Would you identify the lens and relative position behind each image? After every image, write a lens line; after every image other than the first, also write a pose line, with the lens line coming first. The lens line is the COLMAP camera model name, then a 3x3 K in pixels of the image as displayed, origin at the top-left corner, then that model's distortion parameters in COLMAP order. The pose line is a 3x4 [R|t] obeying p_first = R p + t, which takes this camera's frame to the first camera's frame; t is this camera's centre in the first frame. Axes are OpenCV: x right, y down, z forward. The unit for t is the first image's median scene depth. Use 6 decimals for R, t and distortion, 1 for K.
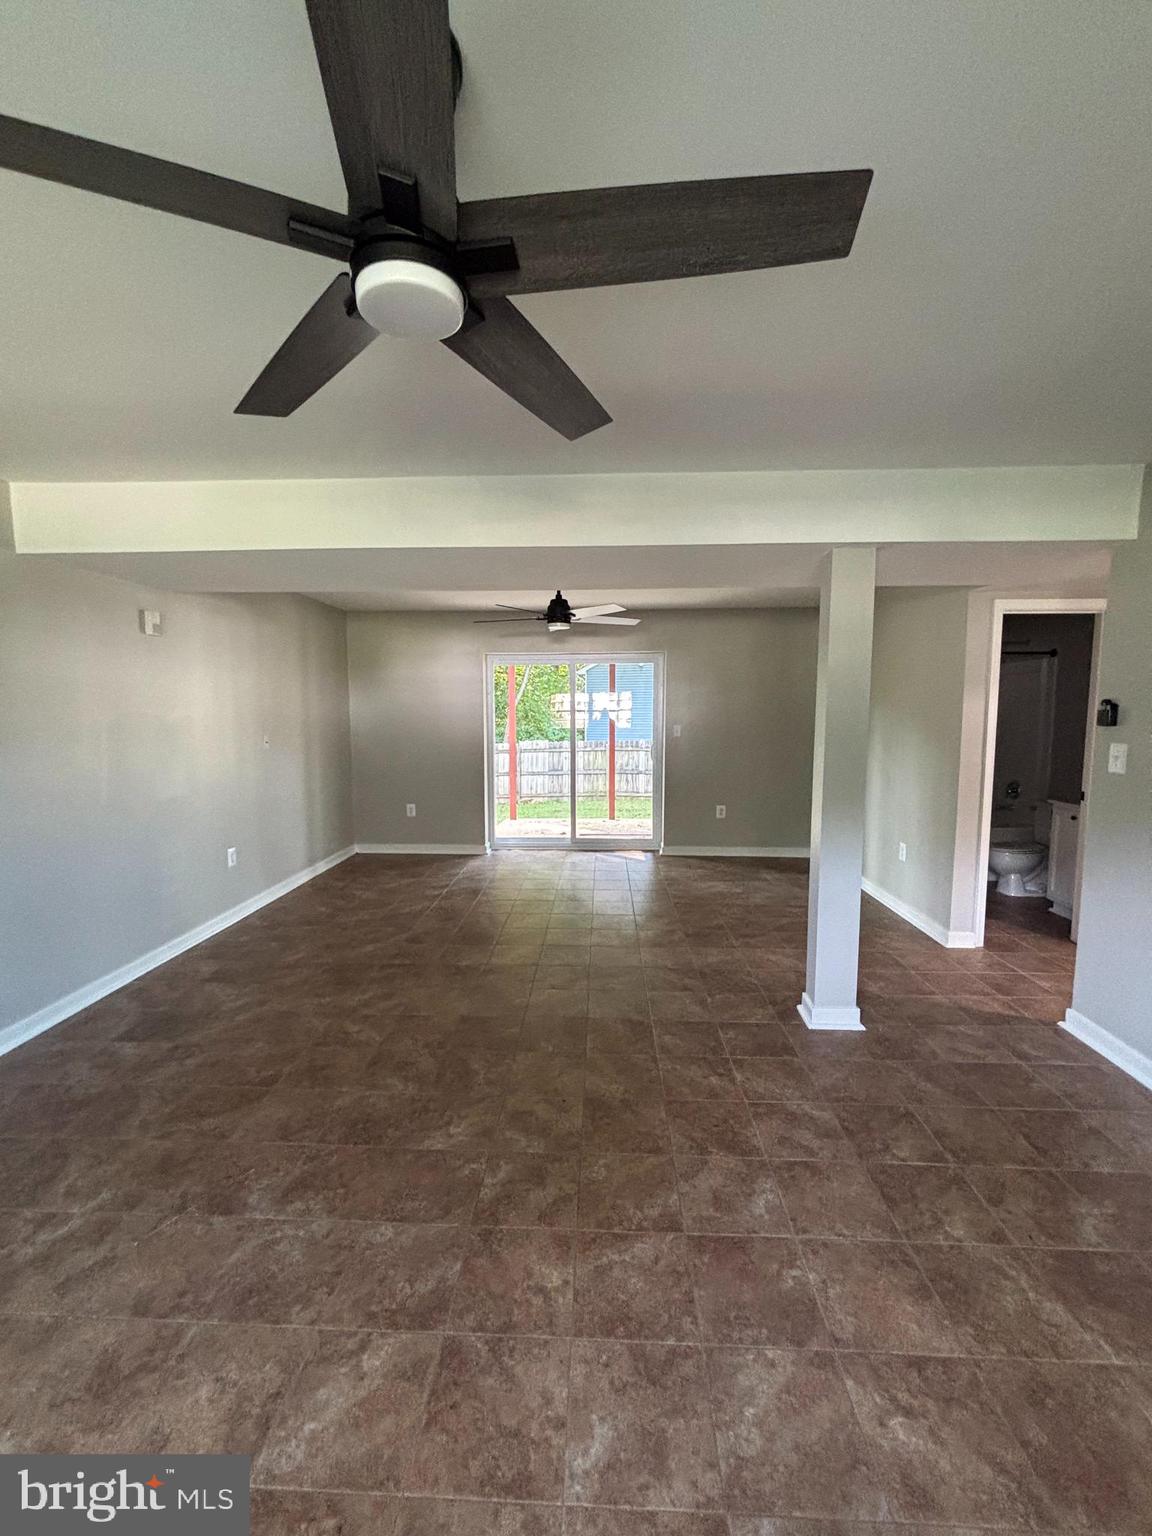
lens RADIAL K [[624.6, 0, 575.3], [0, 624.6, 771.4], [0, 0, 1]] dist [-0.024550, 0.013144]
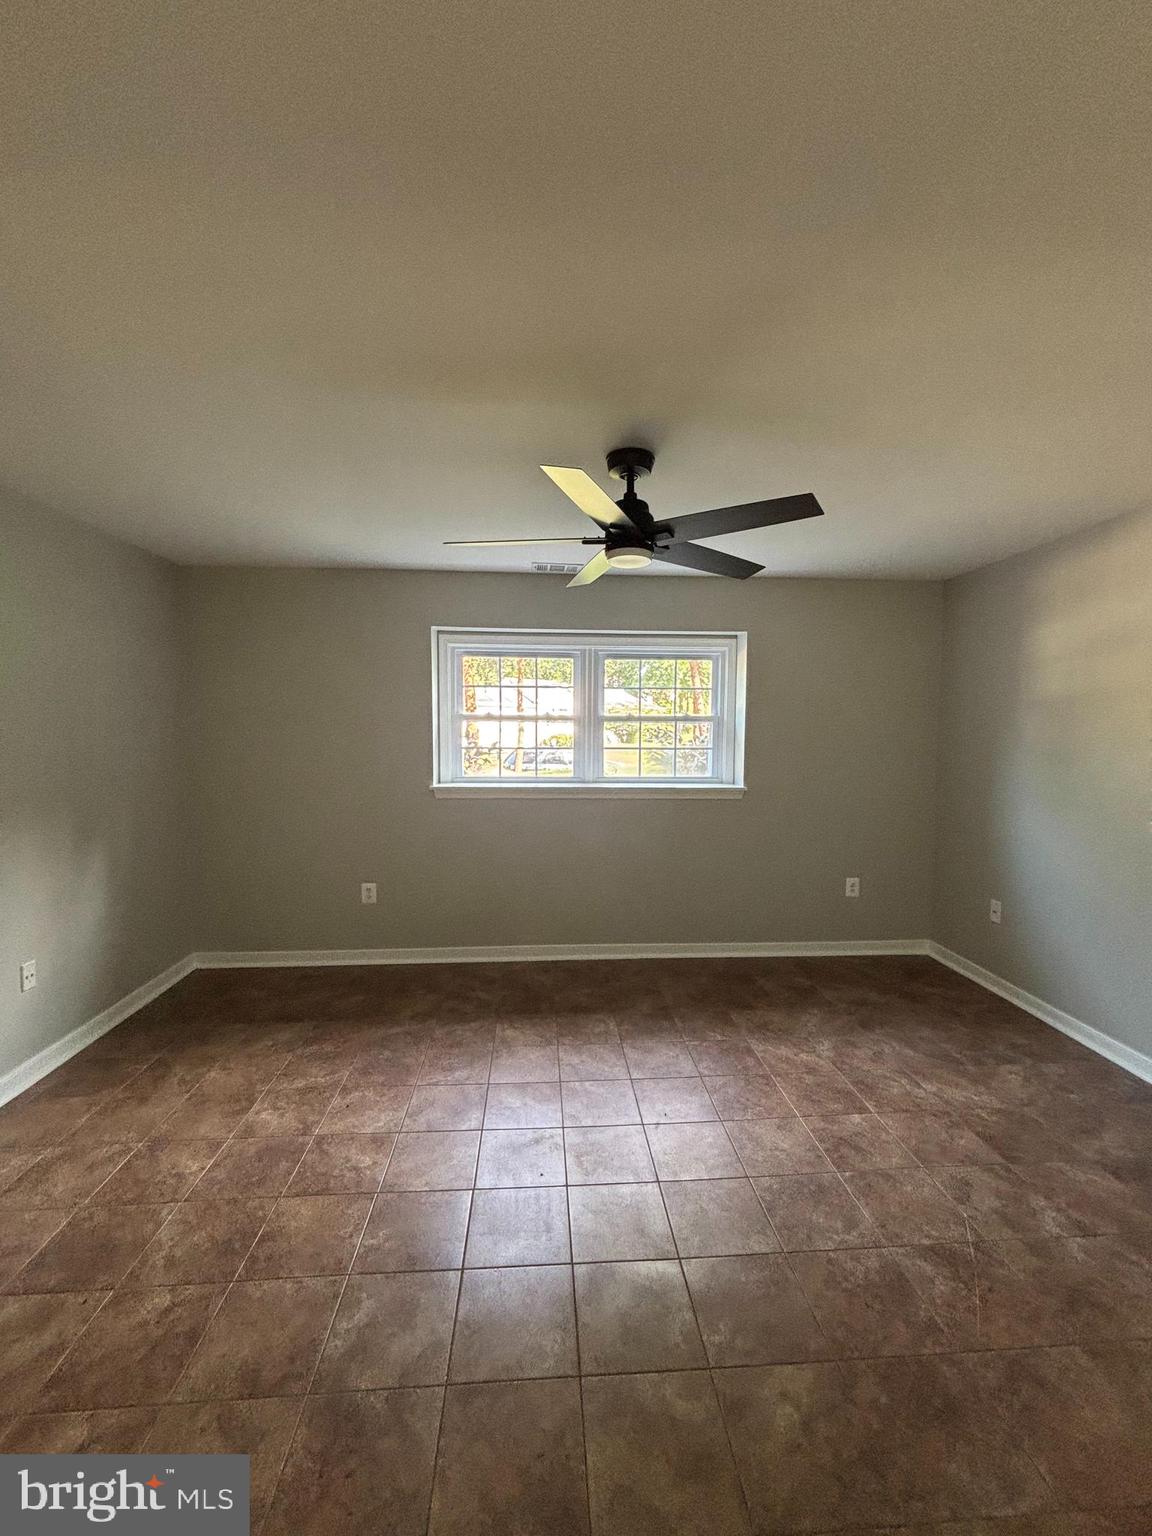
lens RADIAL K [[624.6, 0, 575.3], [0, 624.6, 771.4], [0, 0, 1]] dist [-0.024550, 0.013144]
pose [[-0.994051, 0.005826, -0.108763, 0.097748], [-0.013640, 0.984049, 0.177372, -0.202086], [0.108062, 0.177800, -0.978115, 1.818998]]
